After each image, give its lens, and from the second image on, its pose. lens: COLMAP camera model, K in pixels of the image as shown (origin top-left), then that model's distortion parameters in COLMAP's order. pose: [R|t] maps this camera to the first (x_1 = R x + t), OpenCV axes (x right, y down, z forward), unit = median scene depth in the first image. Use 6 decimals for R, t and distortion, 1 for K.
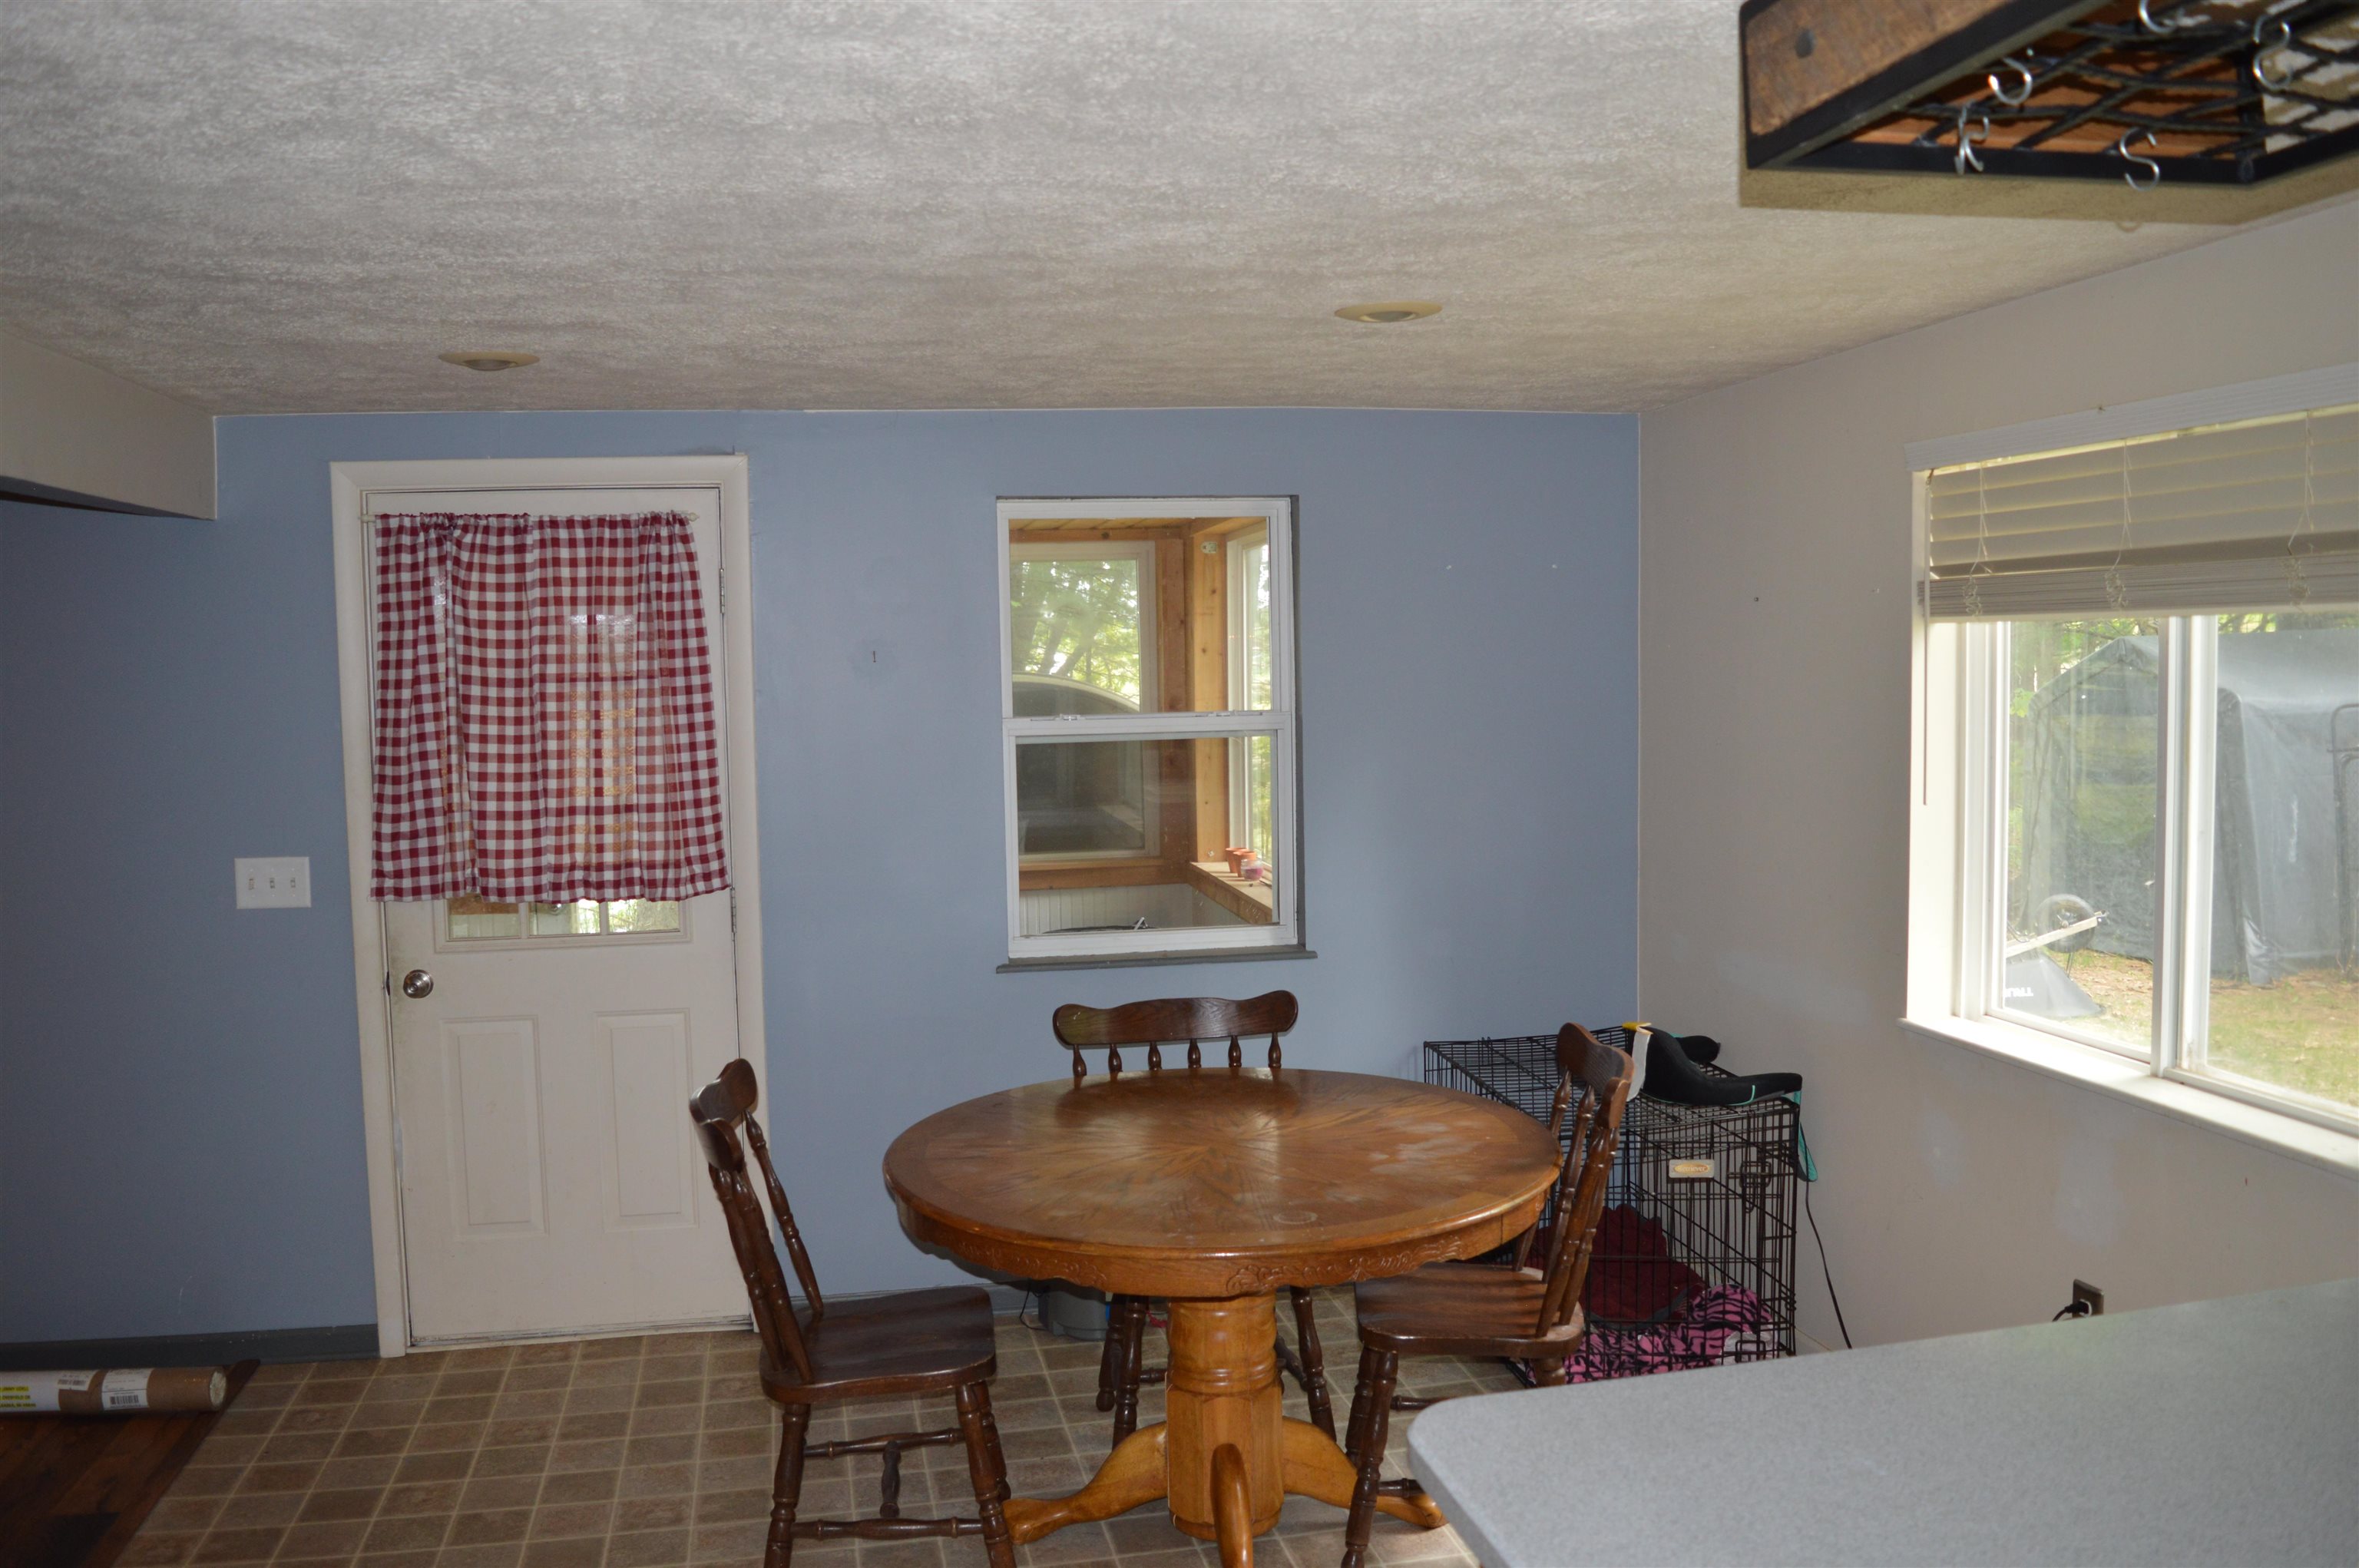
lens RADIAL K [[1870.0, 0, 1179.5], [0, 1870.0, 784.0], [0, 0, 1]] dist [-0.097188, 0.028296]
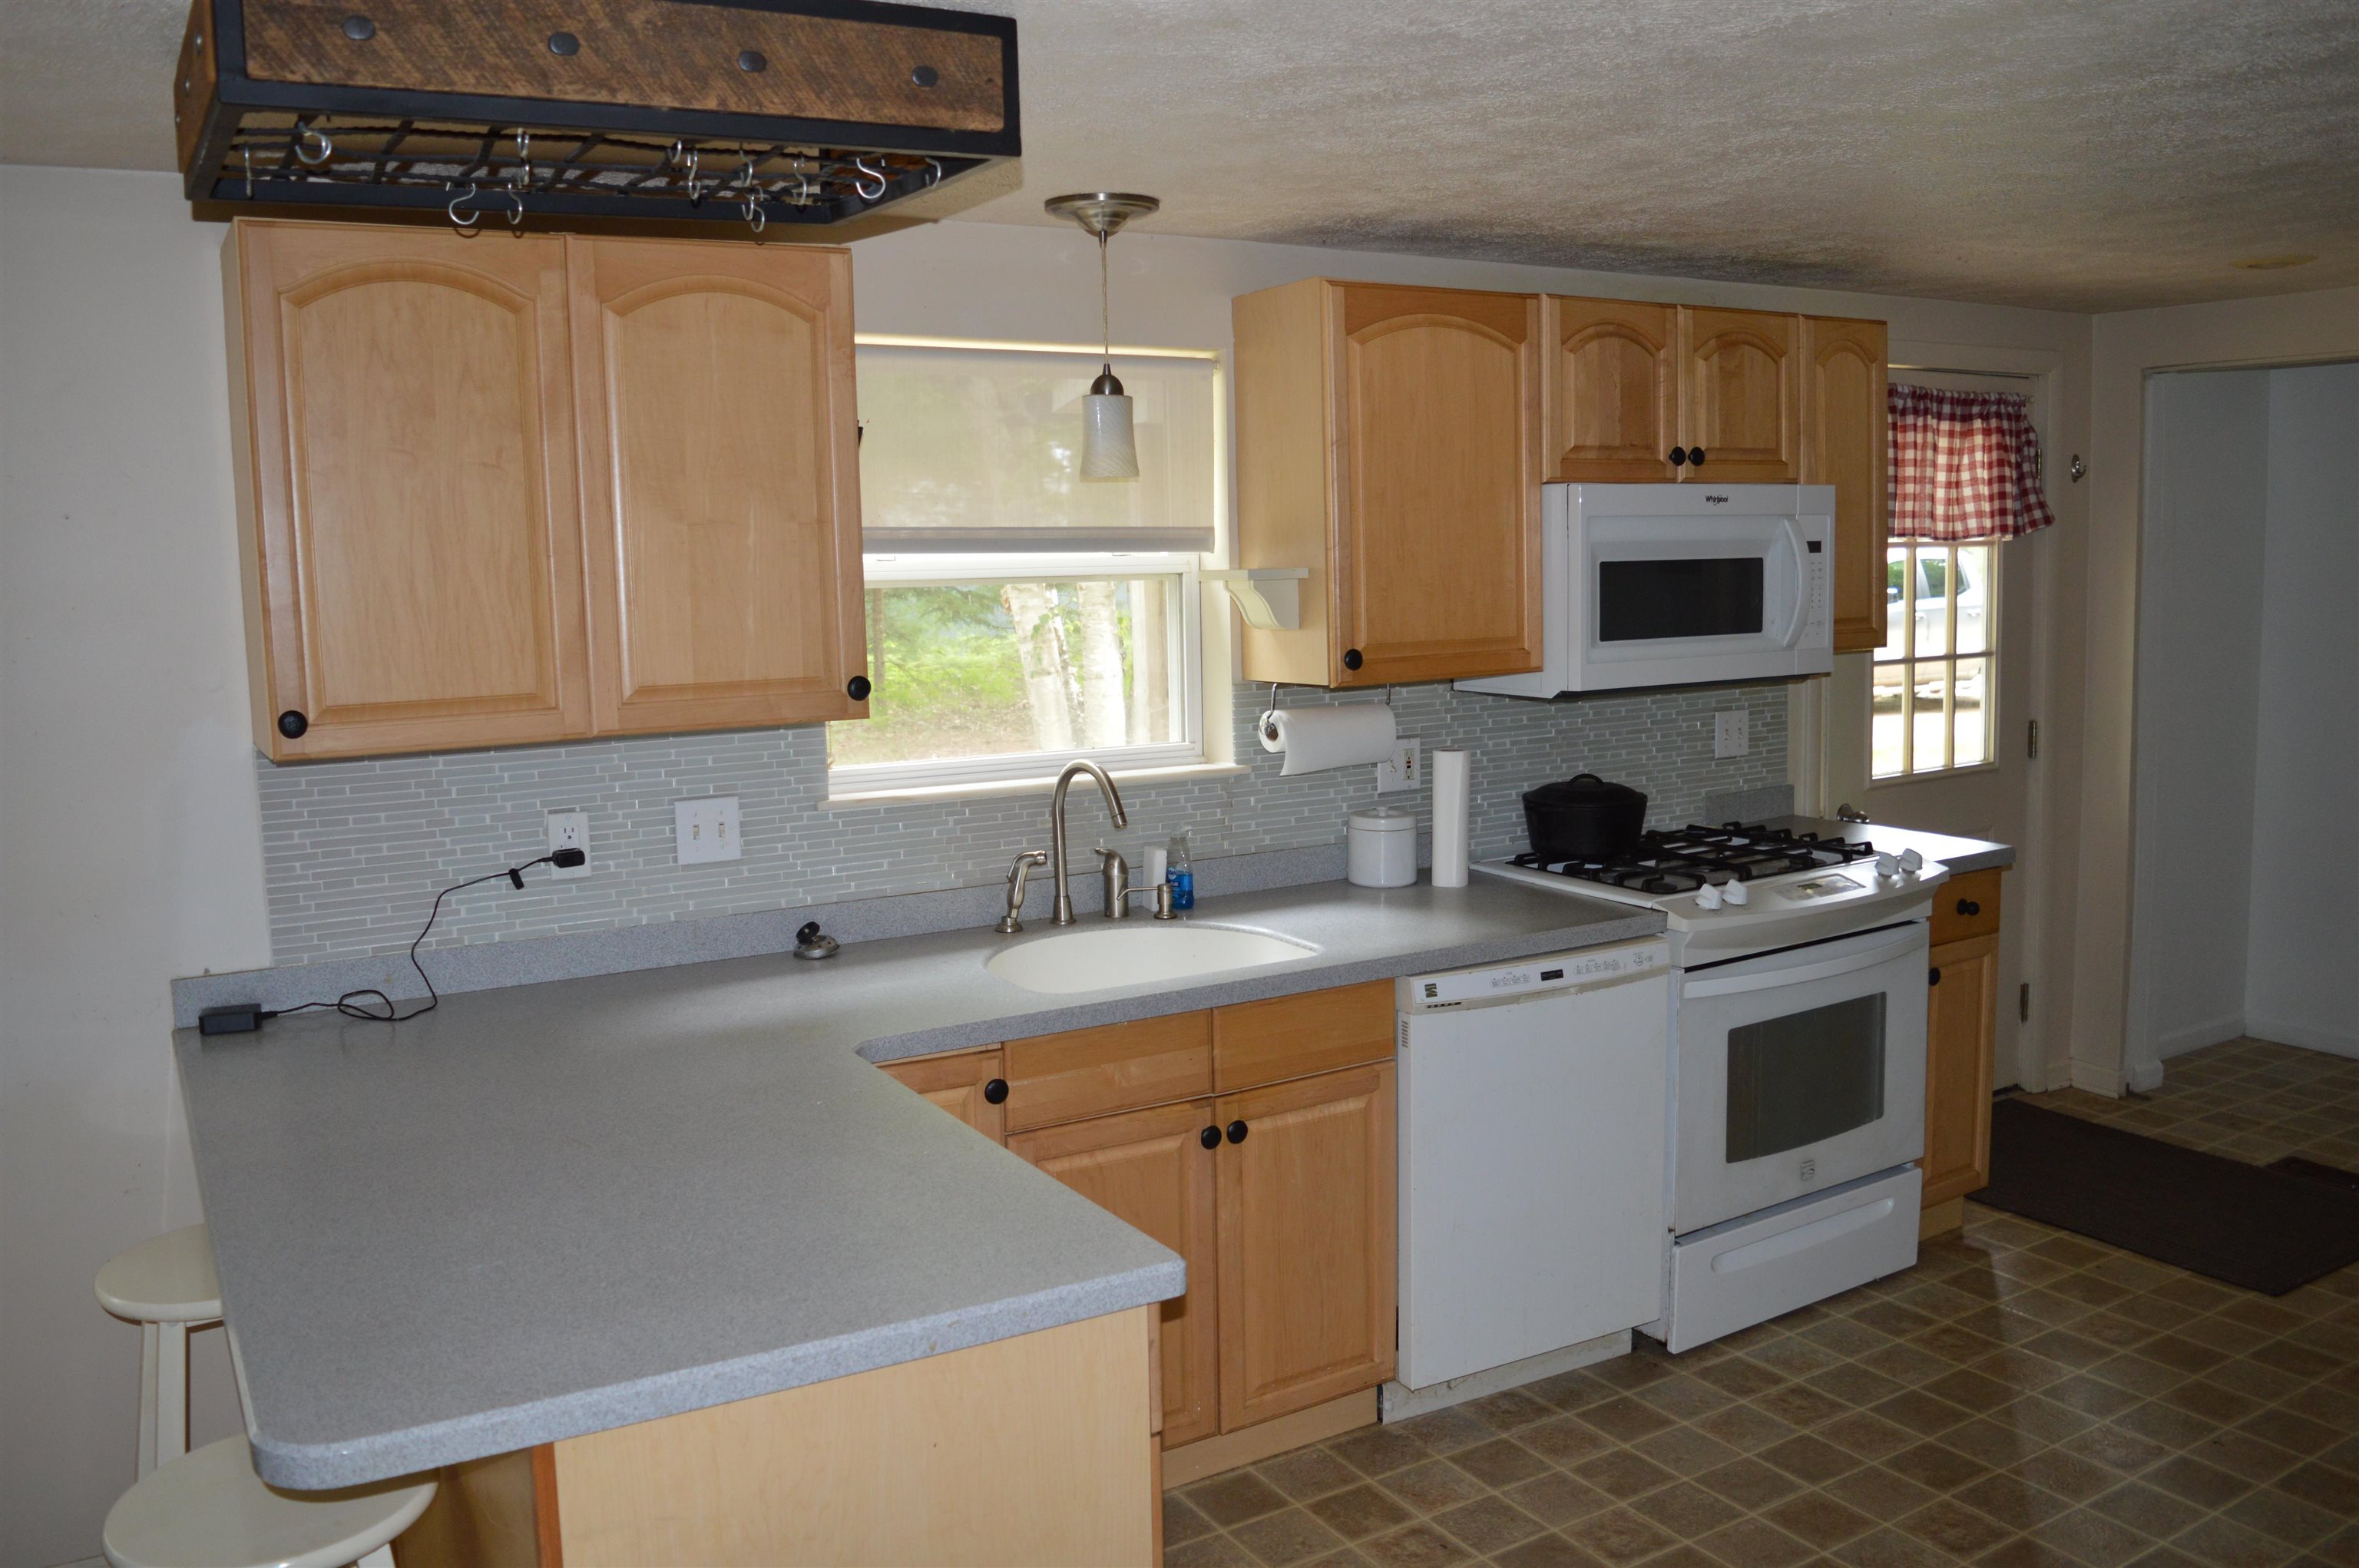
lens RADIAL K [[1870.0, 0, 1179.5], [0, 1870.0, 784.0], [0, 0, 1]] dist [-0.097188, 0.028296]
pose [[-0.323597, -0.087114, 0.942176, -0.313018], [0.091809, 0.988164, 0.122898, -0.014717], [-0.941730, 0.126270, -0.311769, 0.327133]]
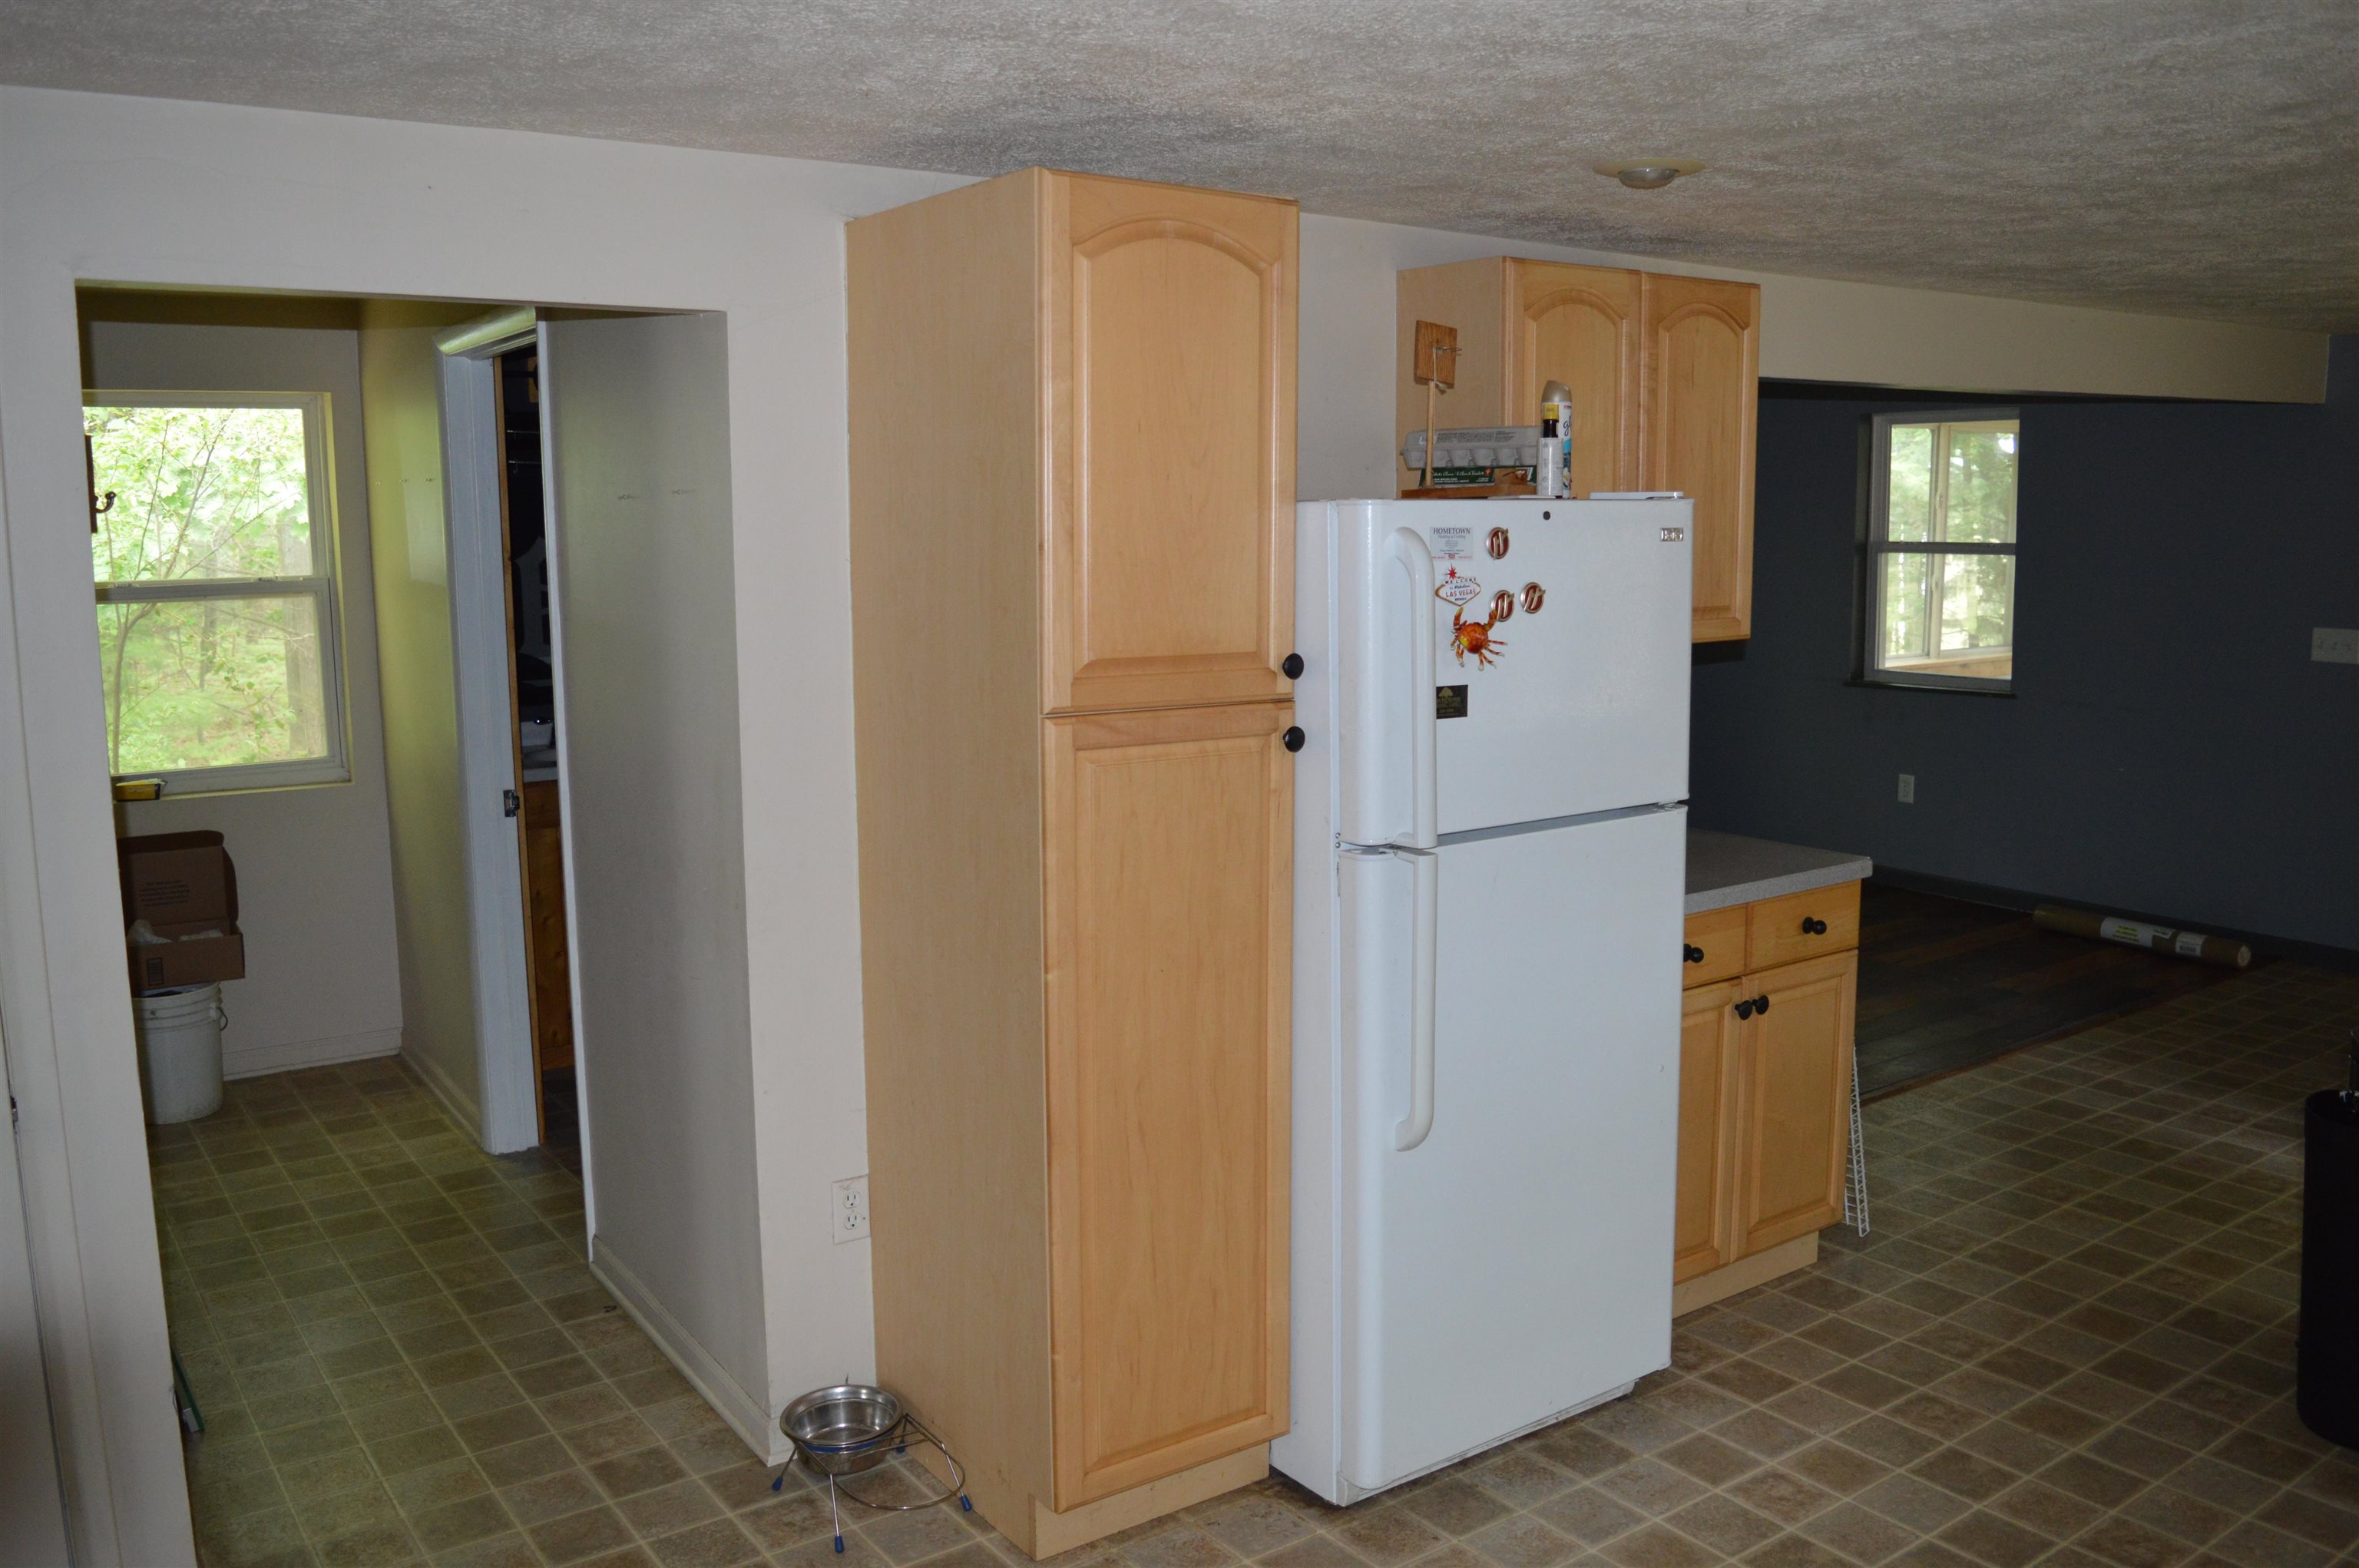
lens RADIAL K [[1870.0, 0, 1179.5], [0, 1870.0, 784.0], [0, 0, 1]] dist [-0.097188, 0.028296]
pose [[0.404076, 0.147180, -0.902807, 0.475227], [-0.054940, 0.989094, 0.136657, 0.015453], [0.913074, -0.005619, 0.407755, -0.474649]]
